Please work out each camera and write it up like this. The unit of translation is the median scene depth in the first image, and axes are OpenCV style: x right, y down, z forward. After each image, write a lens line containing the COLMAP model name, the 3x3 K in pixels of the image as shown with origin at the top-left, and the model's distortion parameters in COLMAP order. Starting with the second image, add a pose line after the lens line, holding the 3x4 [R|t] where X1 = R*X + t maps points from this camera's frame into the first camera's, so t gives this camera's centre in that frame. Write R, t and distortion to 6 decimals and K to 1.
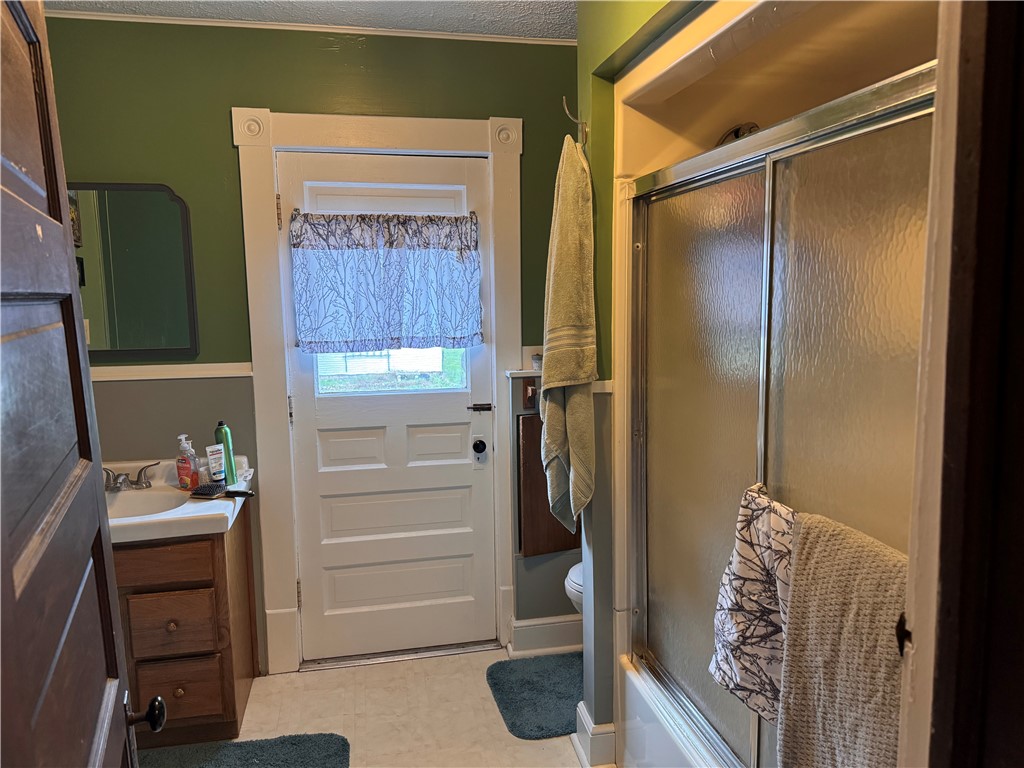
lens RADIAL K [[723.9, 0, 512.4], [0, 723.9, 383.6], [0, 0, 1]] dist [0.067671, -0.068358]
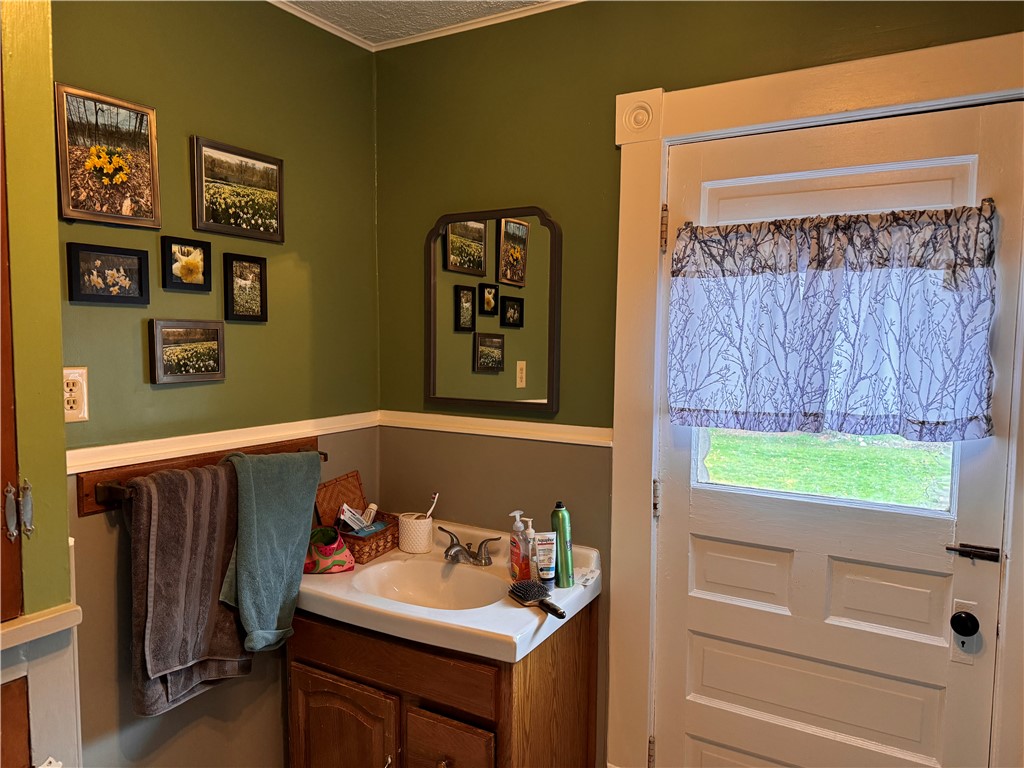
lens RADIAL K [[723.9, 0, 504.3], [0, 723.9, 387.2], [0, 0, 1]] dist [0.067671, -0.068358]
pose [[0.735648, 0.065850, -0.674155, 0.064088], [-0.100525, 0.994856, -0.012520, -0.051019], [0.669863, 0.076980, 0.738484, 0.362538]]
